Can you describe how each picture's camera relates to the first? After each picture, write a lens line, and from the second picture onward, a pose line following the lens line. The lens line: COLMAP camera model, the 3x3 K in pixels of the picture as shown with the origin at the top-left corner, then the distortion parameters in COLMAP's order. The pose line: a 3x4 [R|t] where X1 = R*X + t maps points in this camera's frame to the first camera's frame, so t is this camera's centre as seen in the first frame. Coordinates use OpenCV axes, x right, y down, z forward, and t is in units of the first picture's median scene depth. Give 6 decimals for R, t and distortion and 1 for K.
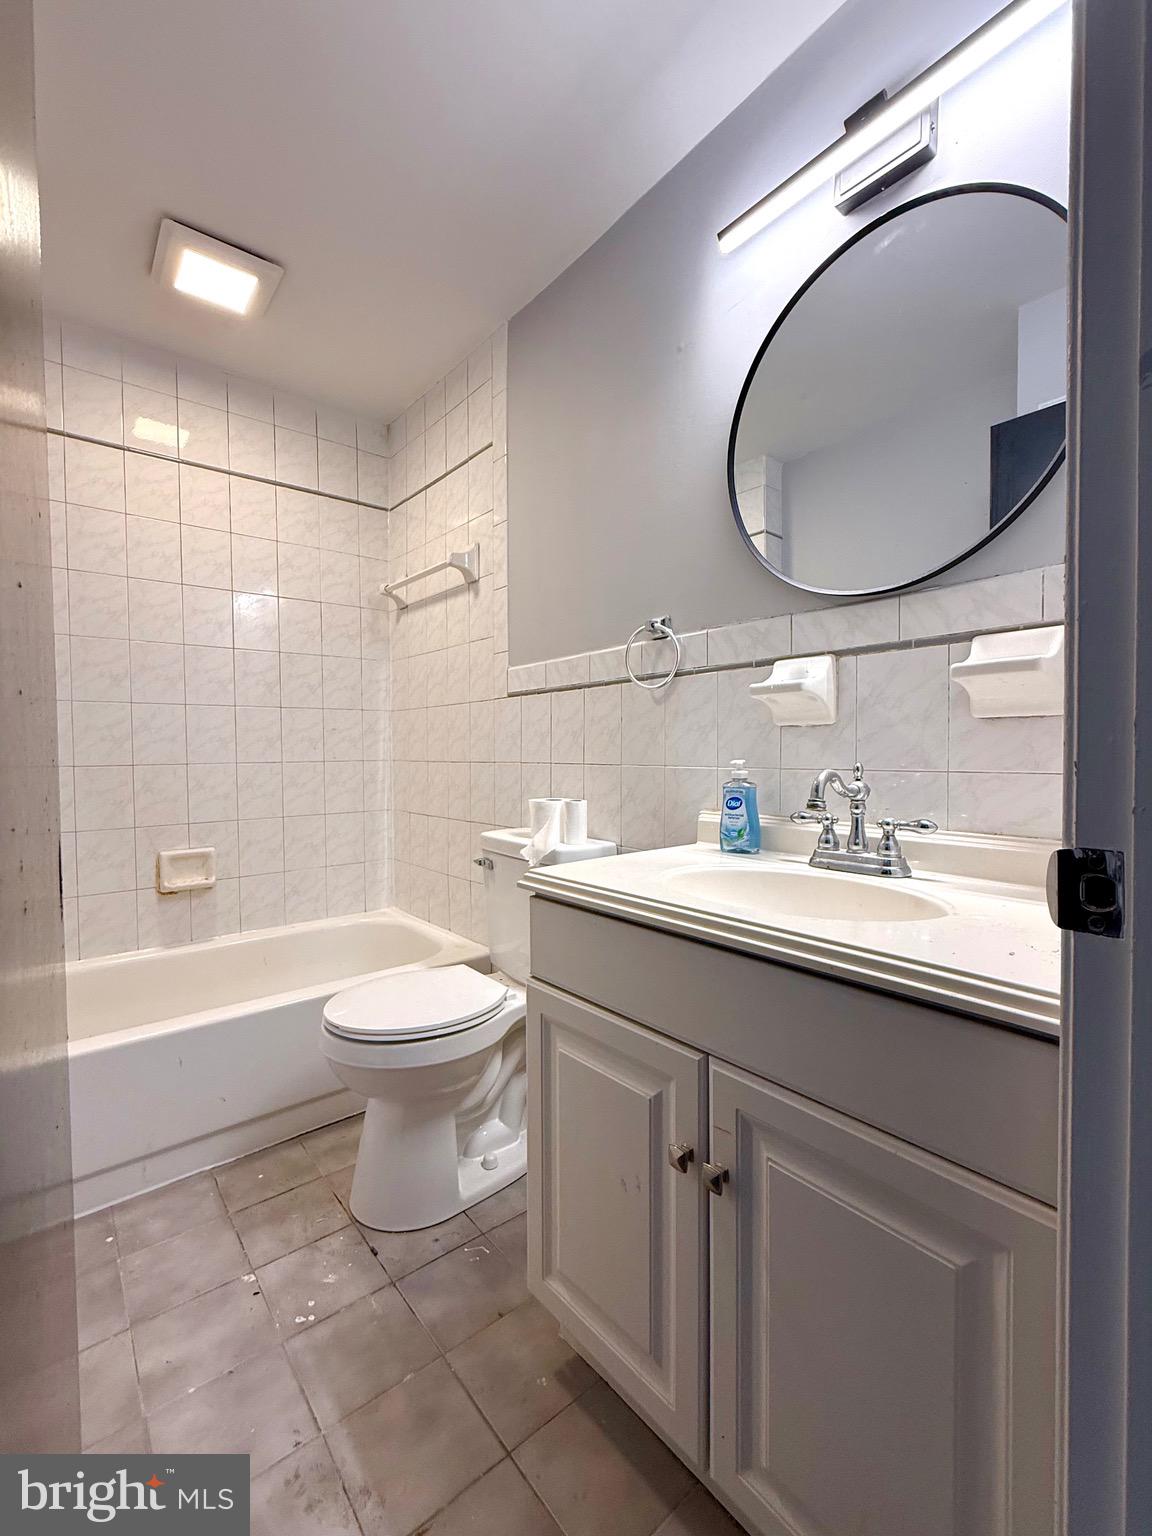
lens RADIAL K [[658.5, 0, 576.0], [0, 658.5, 768.0], [0, 0, 1]] dist [0.001308, 0.000277]
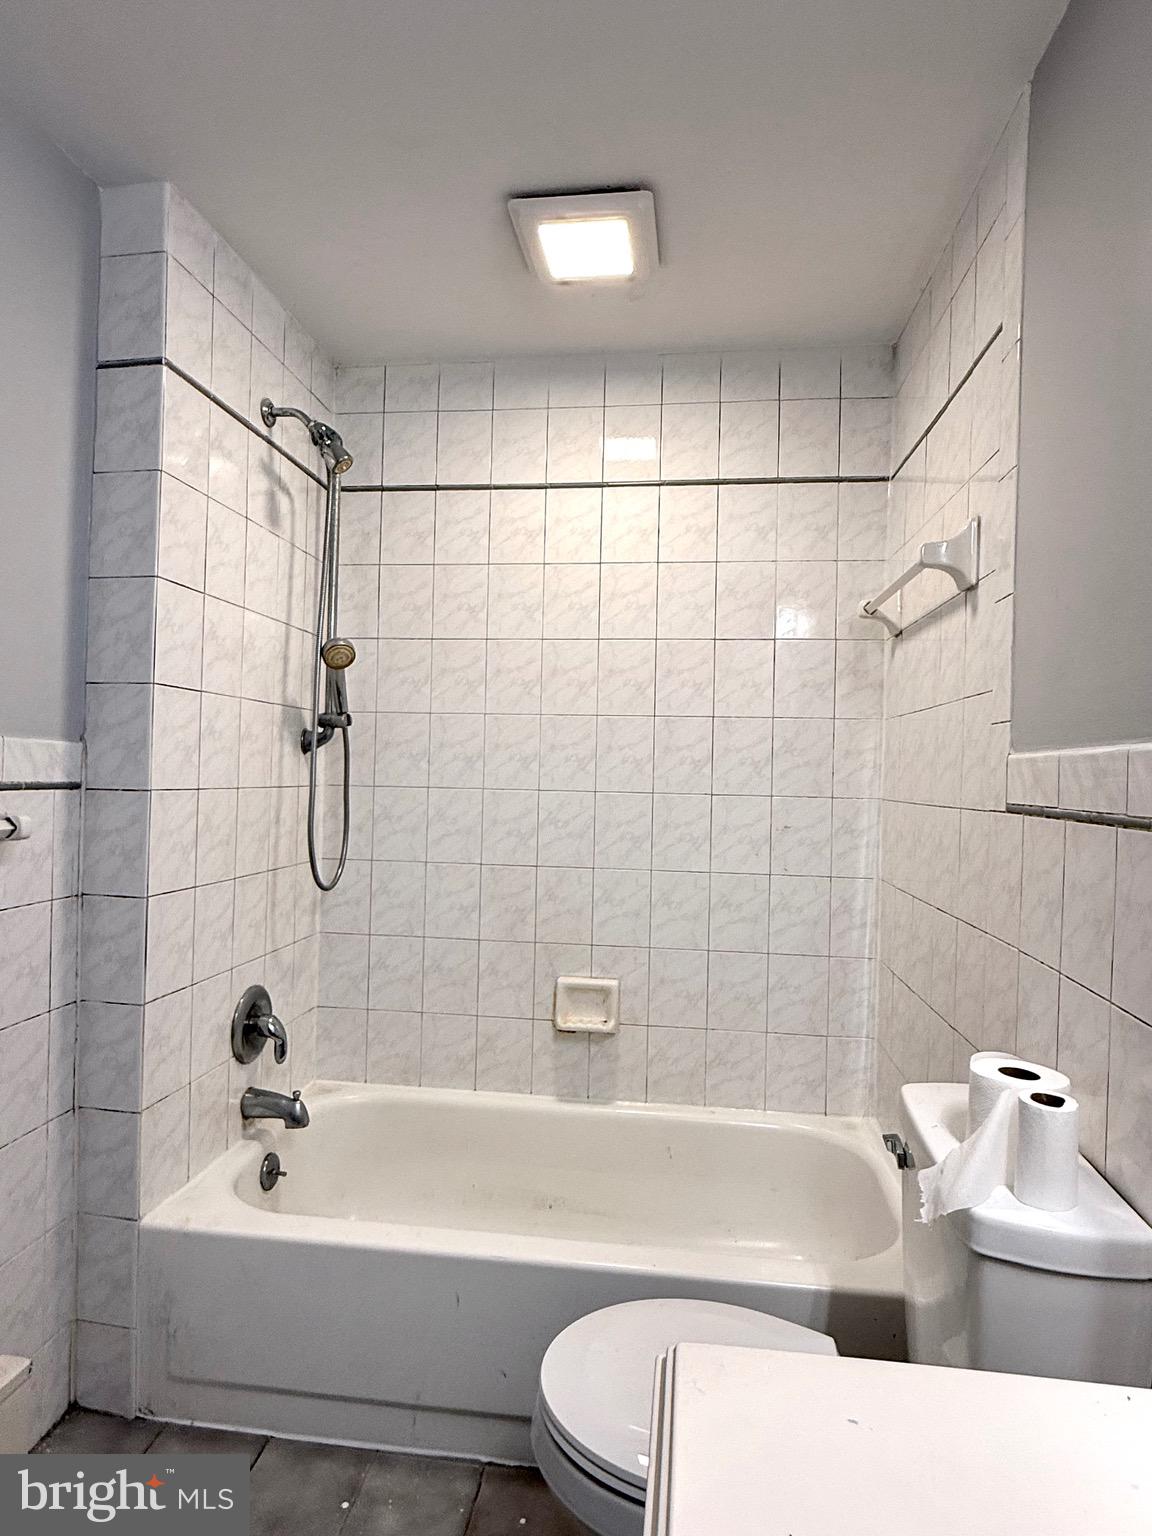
lens RADIAL K [[875.6, 0, 576.0], [0, 875.6, 768.0], [0, 0, 1]] dist [-0.000018, 0.001276]
pose [[0.683878, 0.018426, -0.729363, 0.146067], [-0.049366, 0.998559, -0.021060, -0.100410], [0.727924, 0.050408, 0.683802, 0.268728]]
